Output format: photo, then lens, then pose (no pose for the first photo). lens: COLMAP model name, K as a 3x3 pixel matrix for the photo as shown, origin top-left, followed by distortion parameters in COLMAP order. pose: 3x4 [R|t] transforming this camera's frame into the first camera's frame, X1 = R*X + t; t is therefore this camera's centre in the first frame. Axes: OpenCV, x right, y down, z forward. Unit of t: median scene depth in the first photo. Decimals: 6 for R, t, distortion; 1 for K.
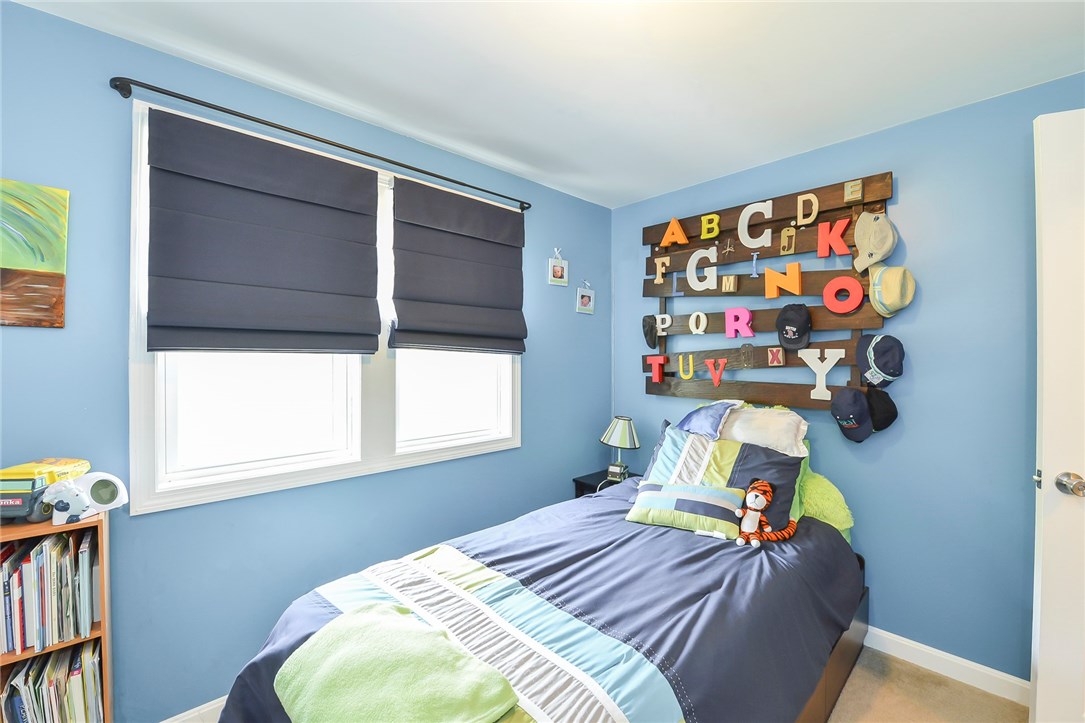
lens RADIAL K [[447.2, 0, 541.1], [0, 447.2, 353.8], [0, 0, 1]] dist [-0.015286, -0.000287]
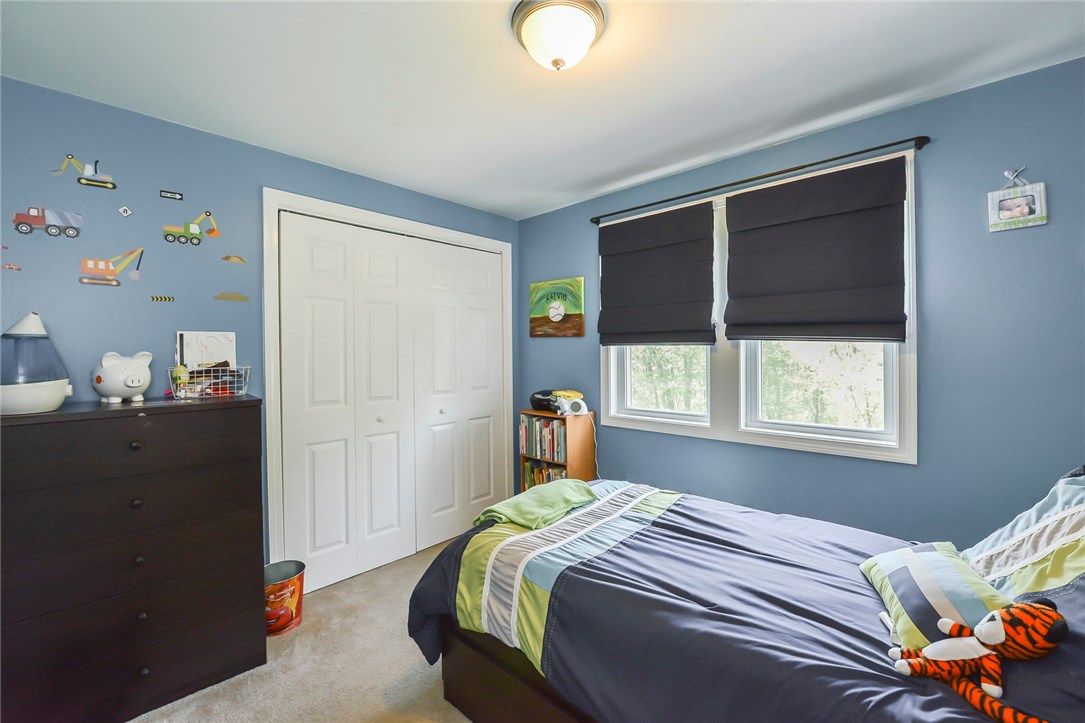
lens RADIAL K [[447.2, 0, 541.1], [0, 447.2, 353.8], [0, 0, 1]] dist [-0.015286, -0.000287]
pose [[0.066834, 0.005586, -0.997748, 1.091695], [0.015141, 0.999864, 0.006612, 0.011435], [0.997649, -0.015549, 0.066740, 0.536858]]
